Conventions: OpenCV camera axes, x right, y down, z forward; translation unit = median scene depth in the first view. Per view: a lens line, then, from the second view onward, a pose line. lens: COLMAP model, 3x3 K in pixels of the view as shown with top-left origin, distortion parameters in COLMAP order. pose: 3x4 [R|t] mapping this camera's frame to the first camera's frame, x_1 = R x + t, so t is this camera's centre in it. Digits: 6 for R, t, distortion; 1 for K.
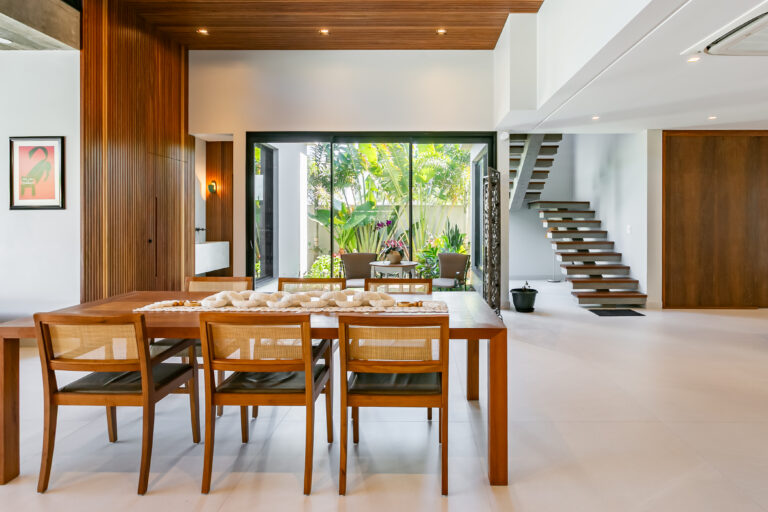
lens RADIAL K [[449.7, 0, 413.4], [0, 449.7, 223.0], [0, 0, 1]] dist [-0.004543, 0.000350]
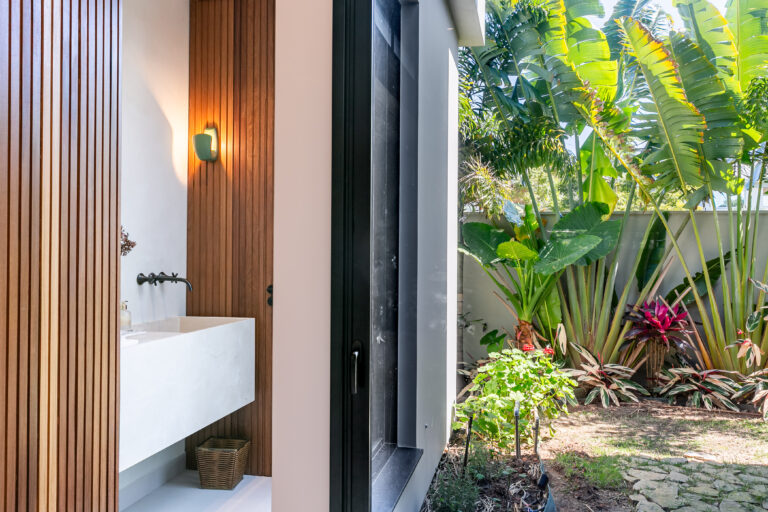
lens RADIAL K [[647.5, 0, 364.7], [0, 647.5, 242.9], [0, 0, 1]] dist [-0.004473, -0.003601]
pose [[0.976151, 0.007744, -0.216955, -0.297563], [-0.010211, 0.999895, -0.010249, -0.008631], [0.216853, 0.012219, 0.976128, 0.718655]]
